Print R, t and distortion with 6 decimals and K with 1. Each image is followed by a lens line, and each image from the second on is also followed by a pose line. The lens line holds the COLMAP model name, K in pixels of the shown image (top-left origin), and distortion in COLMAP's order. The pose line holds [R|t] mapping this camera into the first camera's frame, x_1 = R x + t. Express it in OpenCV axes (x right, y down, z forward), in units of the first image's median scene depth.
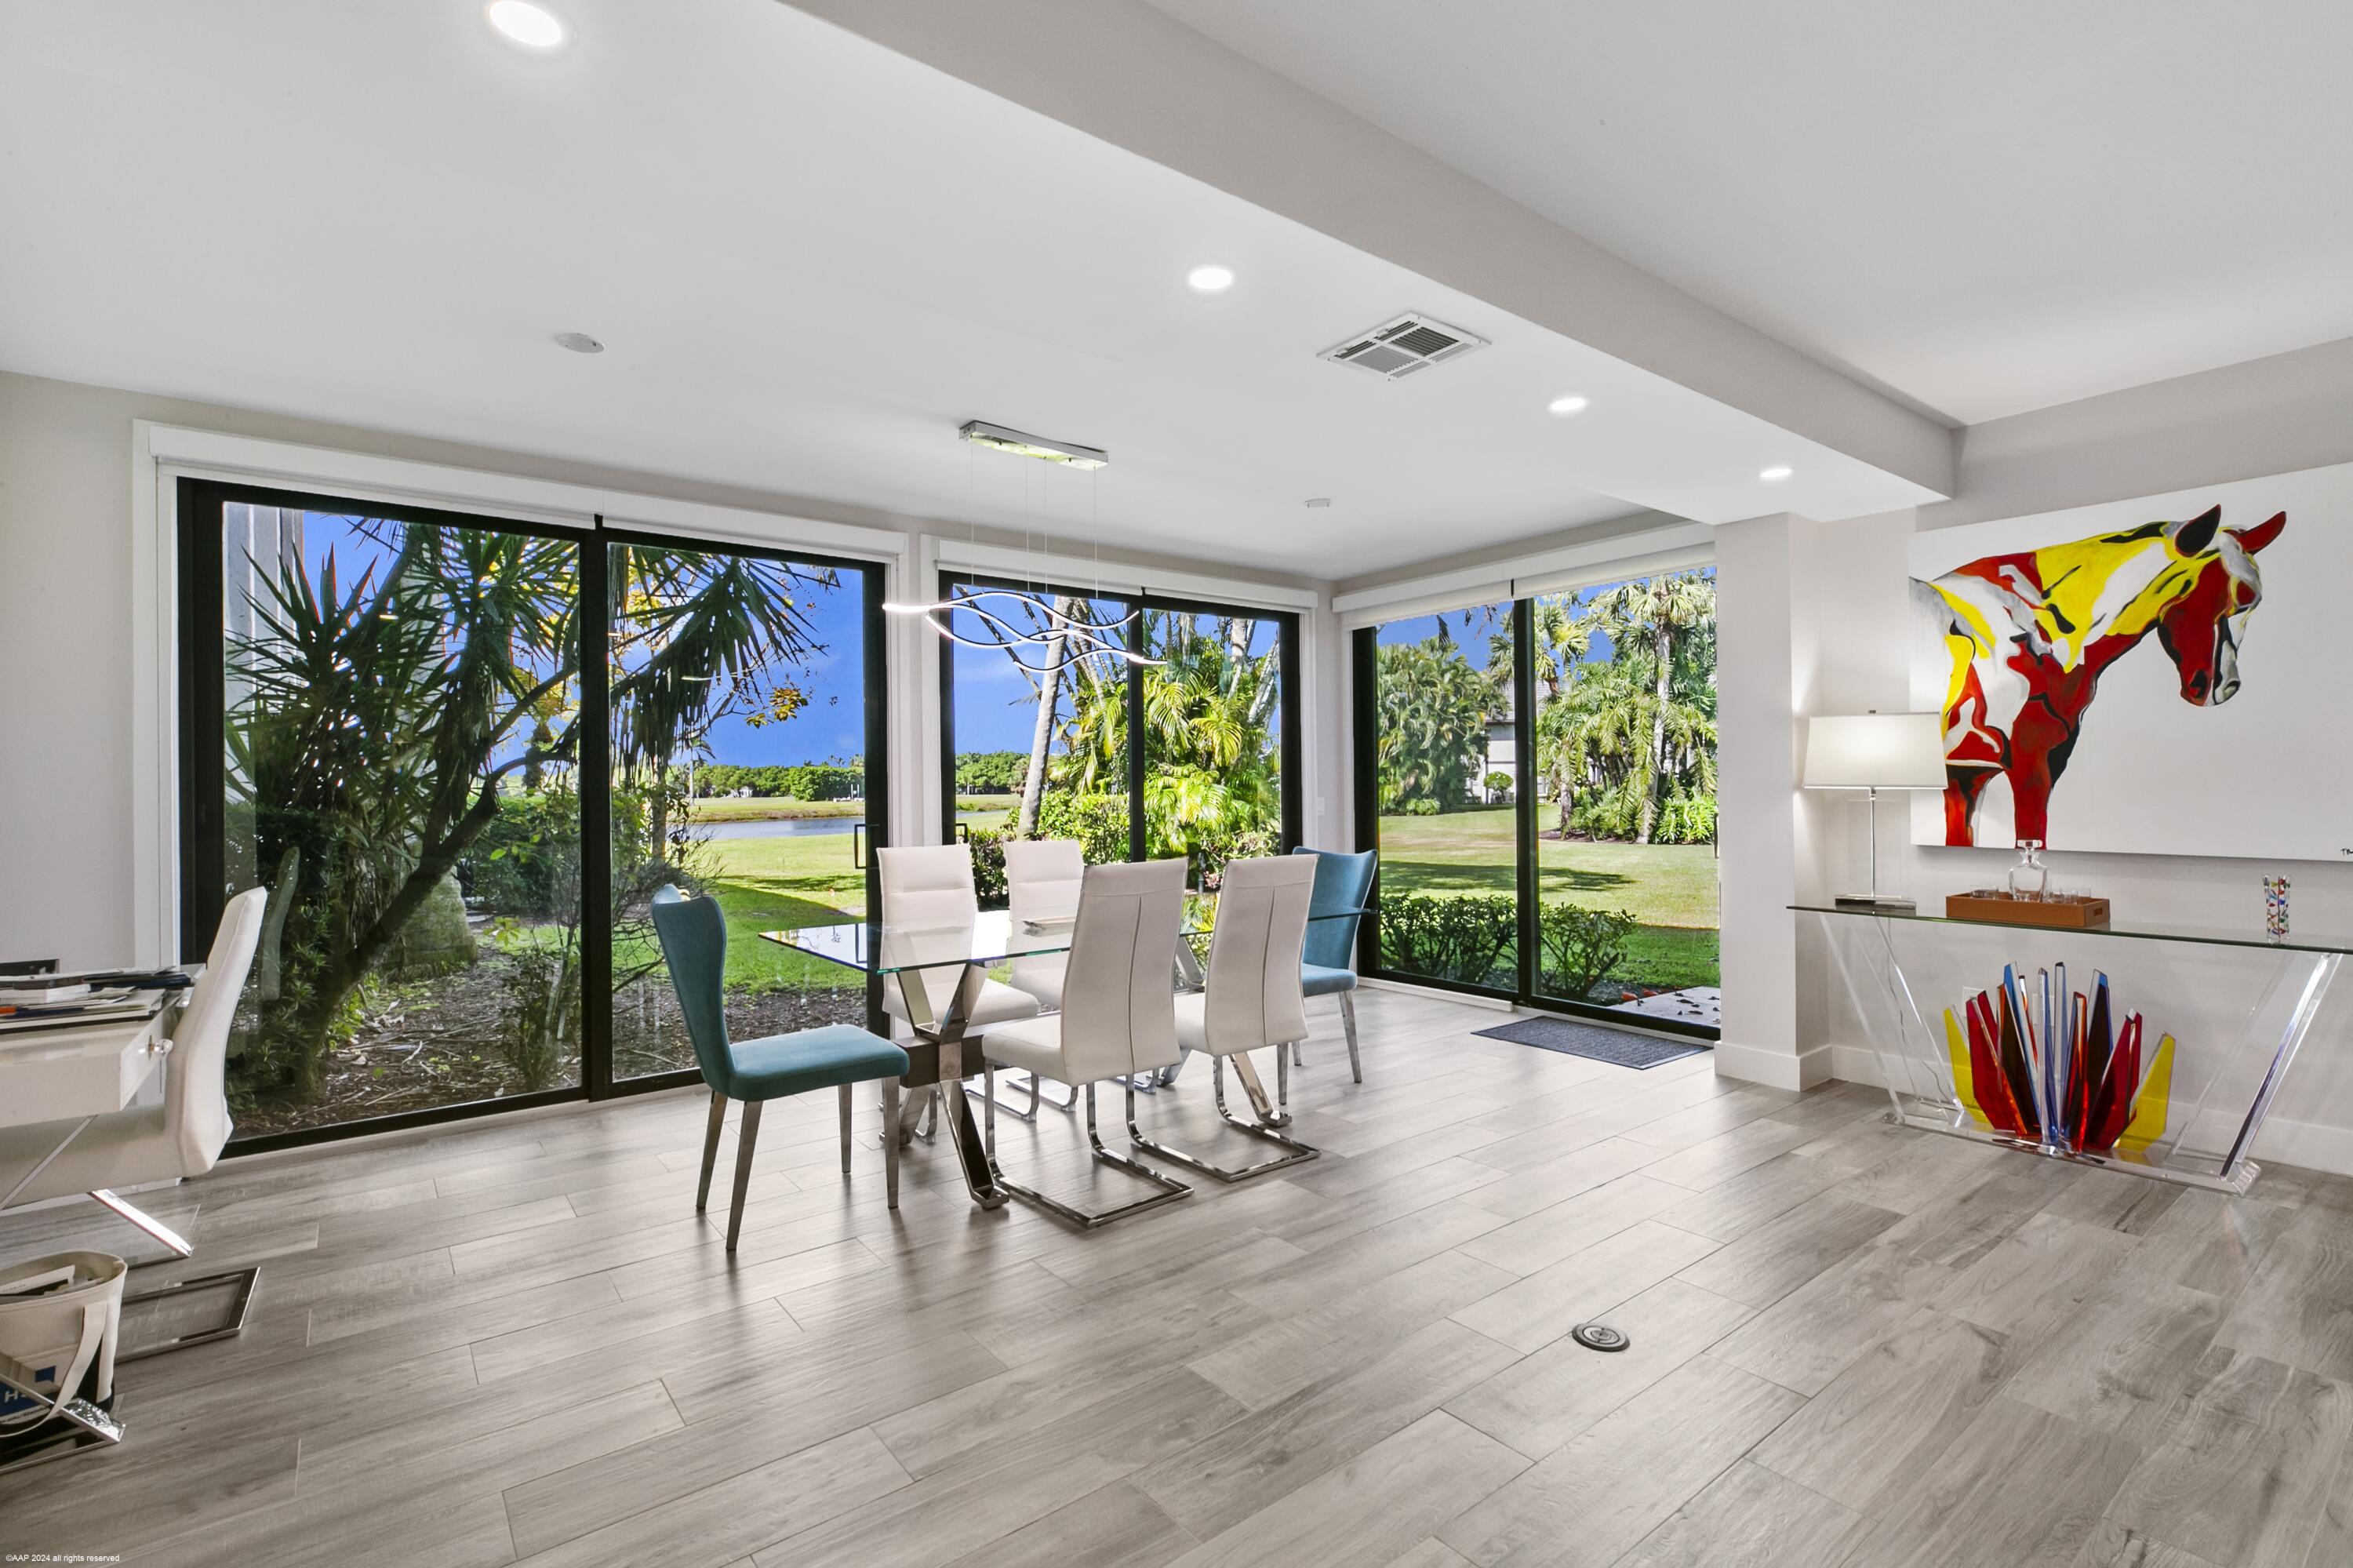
lens RADIAL K [[1063.2, 0, 1180.2], [0, 1063.2, 768.5], [0, 0, 1]] dist [0.006361, -0.000305]
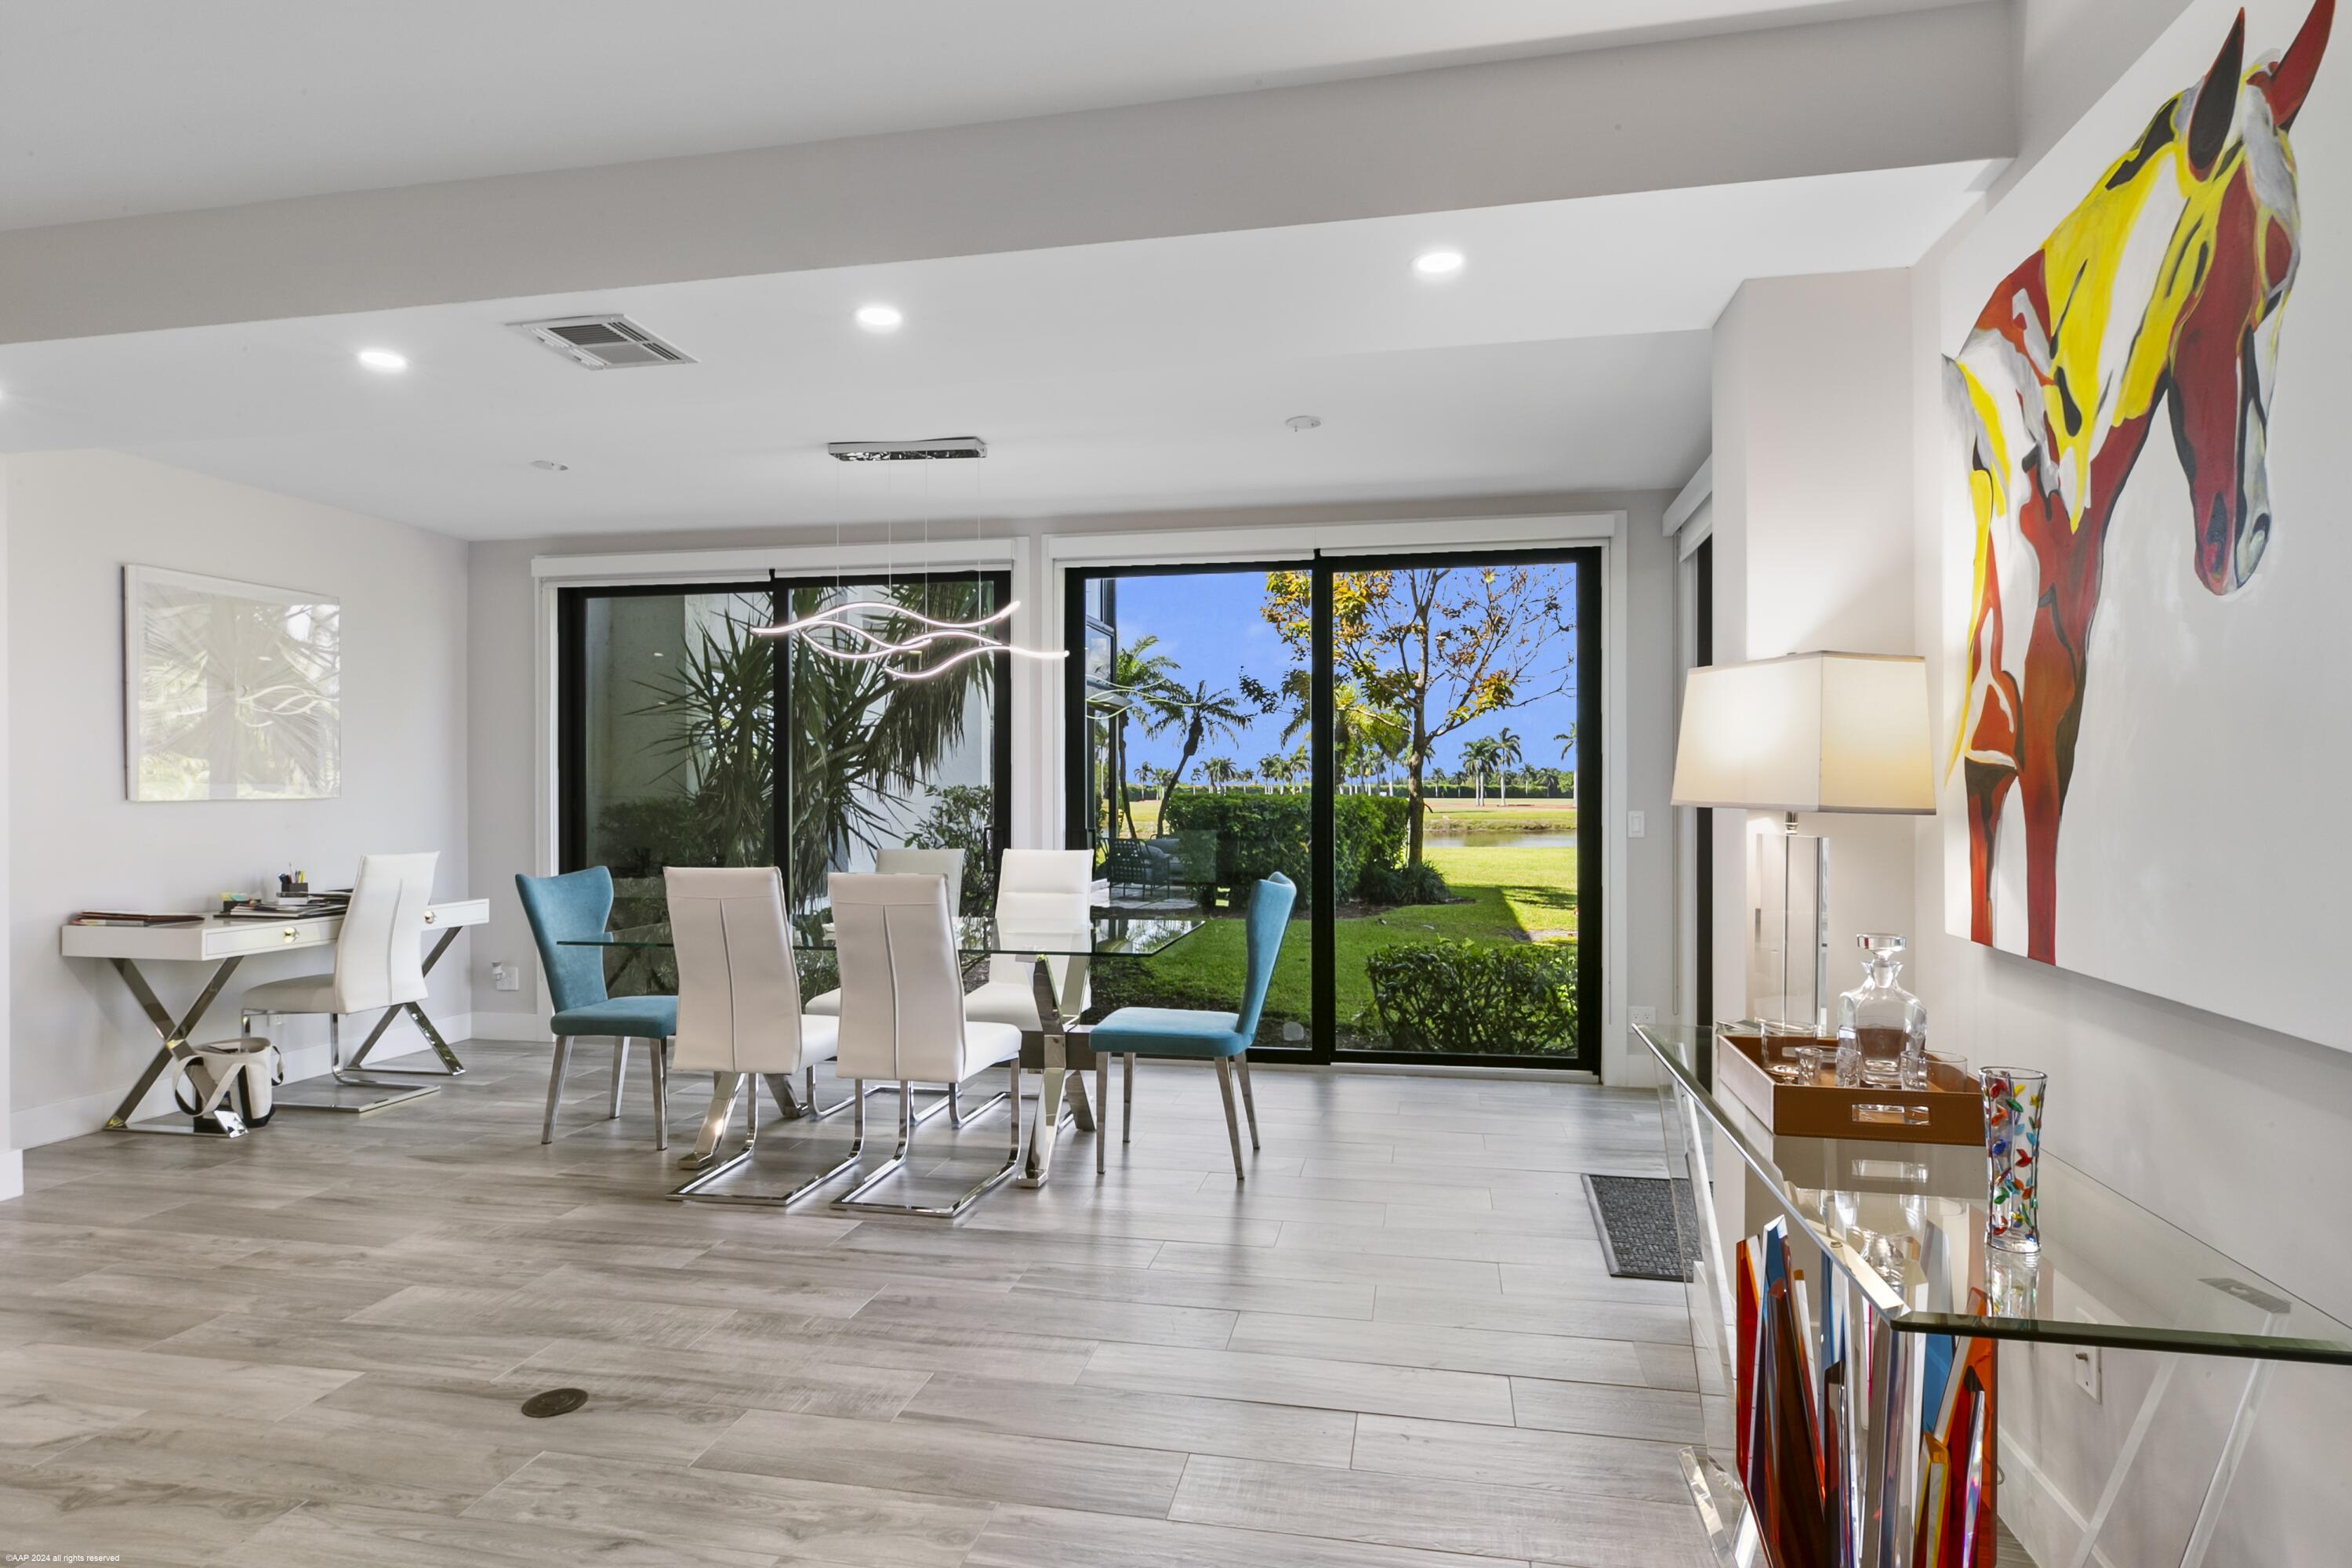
lens RADIAL K [[1256.6, 0, 1176.0], [0, 1256.6, 784.0], [0, 0, 1]] dist [0.003207, 0.000525]
pose [[0.664097, 0.003528, -0.747638, 1.032472], [0.006983, 0.999916, 0.010921, -0.002182], [0.747614, -0.012474, 0.664017, 0.459382]]
